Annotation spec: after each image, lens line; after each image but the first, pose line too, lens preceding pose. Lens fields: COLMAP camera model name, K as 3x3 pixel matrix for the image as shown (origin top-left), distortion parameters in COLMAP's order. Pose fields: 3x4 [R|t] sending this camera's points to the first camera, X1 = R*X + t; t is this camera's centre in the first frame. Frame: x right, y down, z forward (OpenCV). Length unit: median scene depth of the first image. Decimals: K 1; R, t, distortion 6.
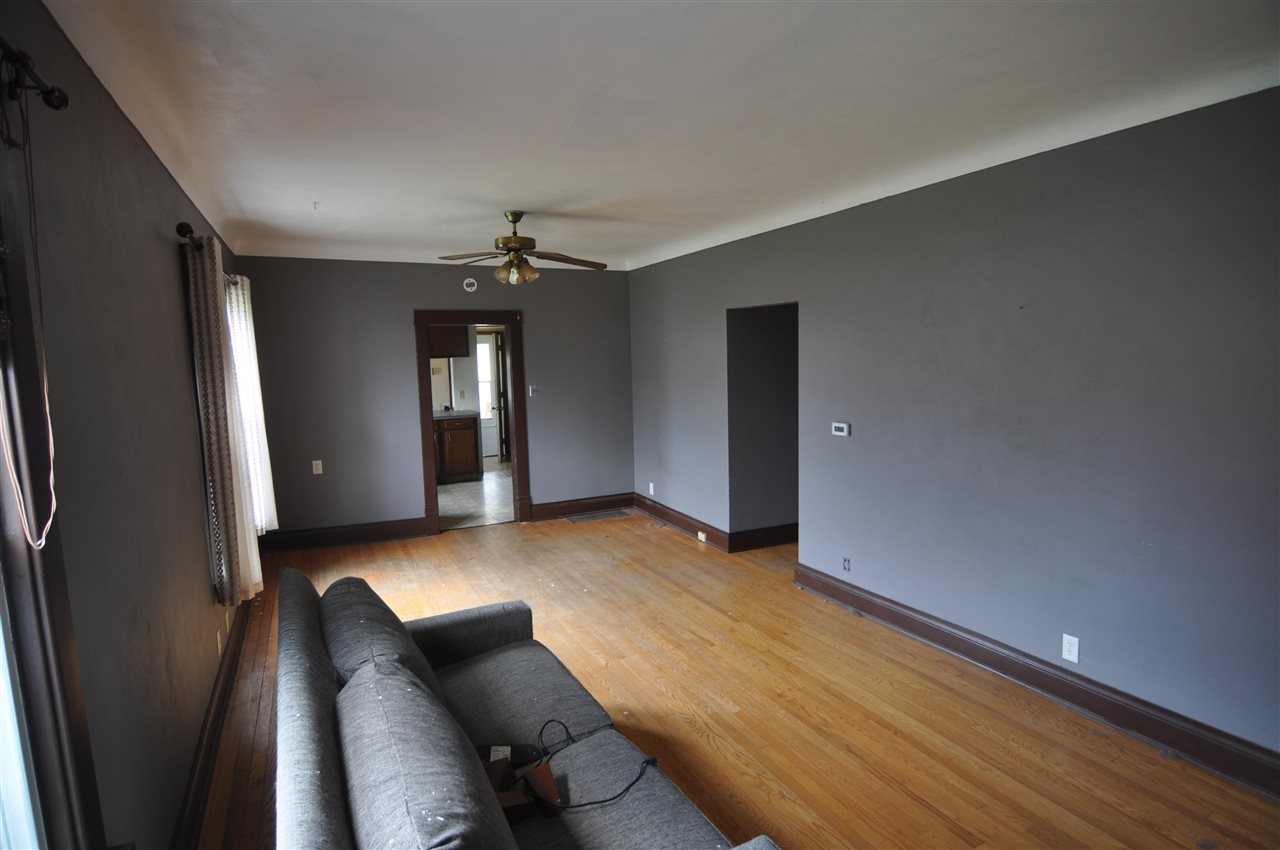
lens RADIAL K [[686.9, 0, 637.6], [0, 686.9, 431.0], [0, 0, 1]] dist [-0.009280, -0.010919]
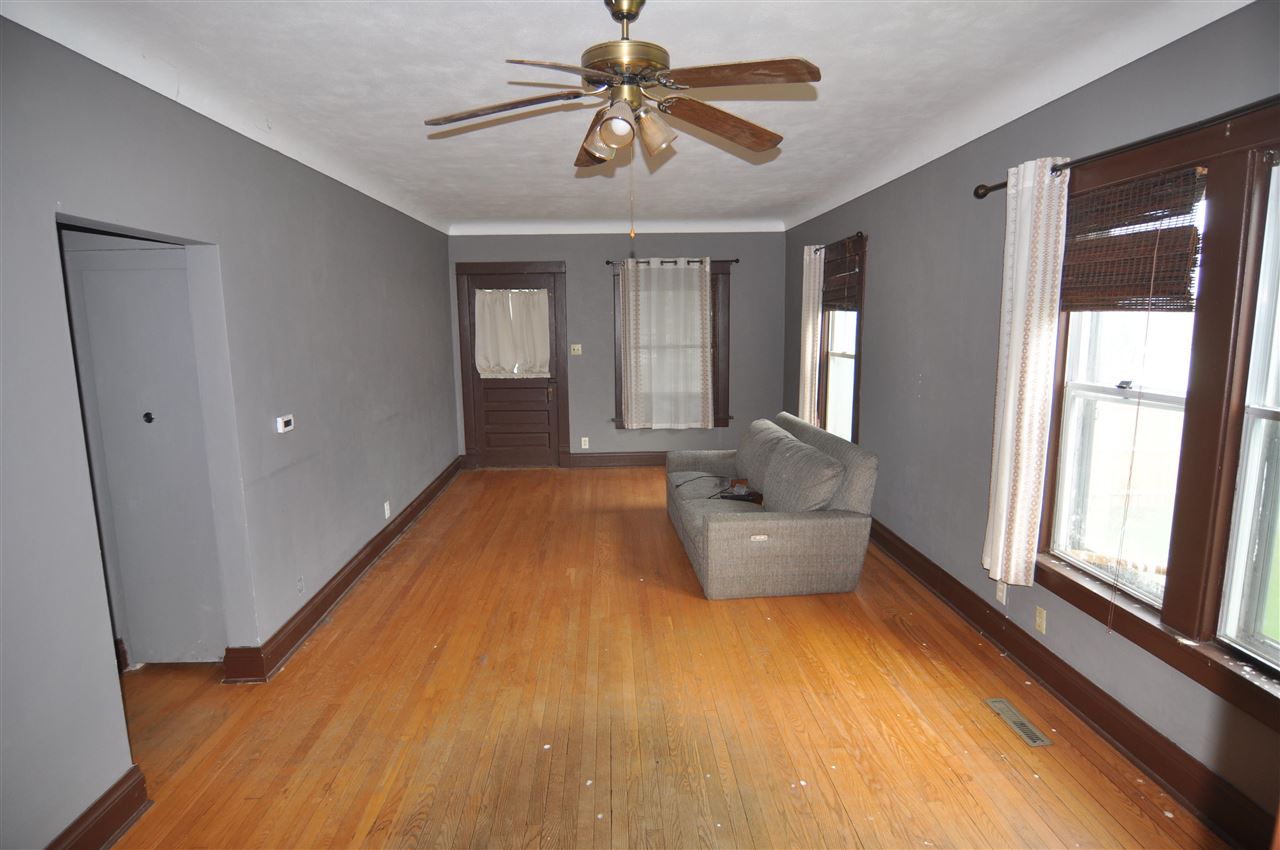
lens RADIAL K [[686.9, 0, 637.6], [0, 686.9, 431.0], [0, 0, 1]] dist [-0.009280, -0.010919]
pose [[-0.915570, -0.028490, 0.401149, -0.357999], [0.083372, 0.962371, 0.258634, -0.147561], [-0.393422, 0.270241, -0.878742, 1.389637]]
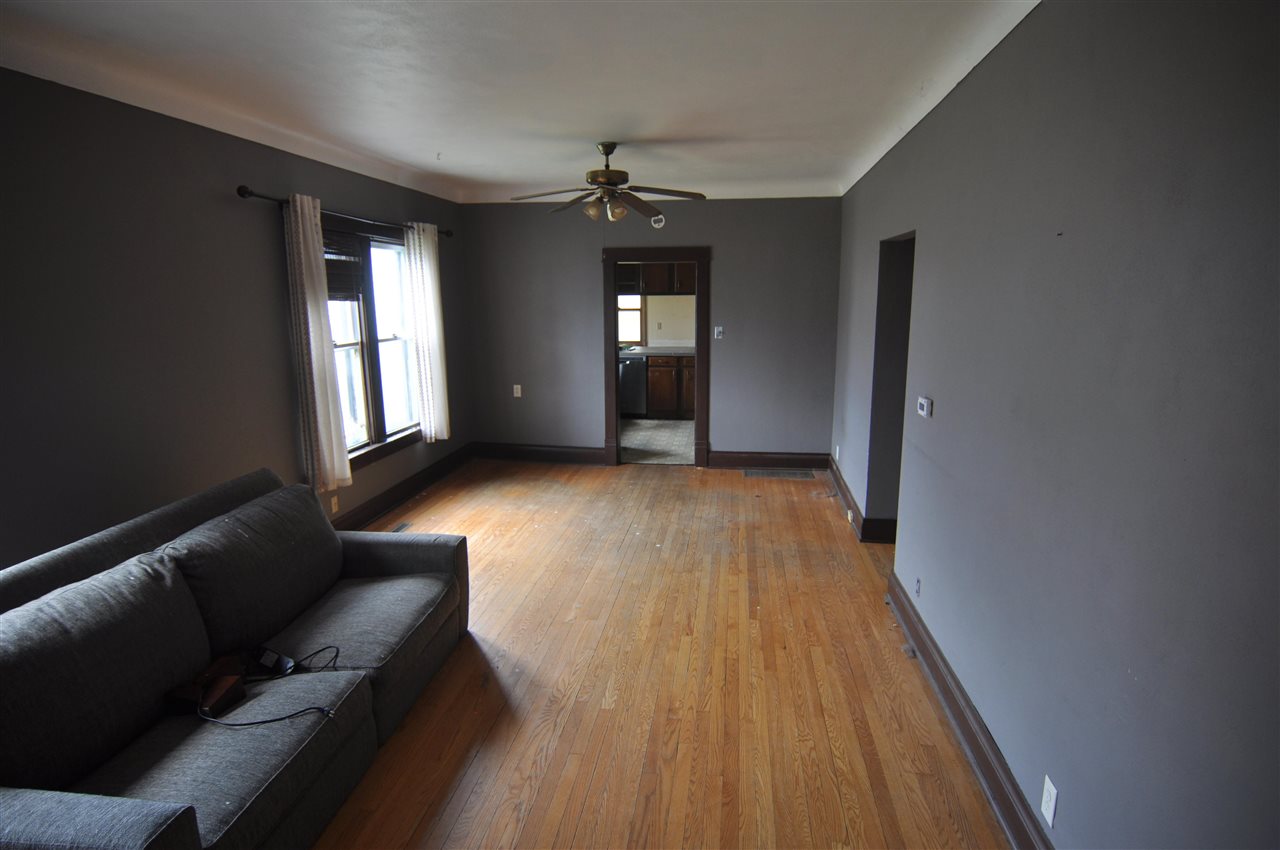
lens RADIAL K [[686.9, 0, 637.6], [0, 686.9, 431.0], [0, 0, 1]] dist [-0.009280, -0.010919]
pose [[0.827721, 0.127619, -0.546435, 0.403196], [-0.076365, 0.990354, 0.115620, -0.034436], [0.555920, -0.053972, 0.829482, 0.198875]]
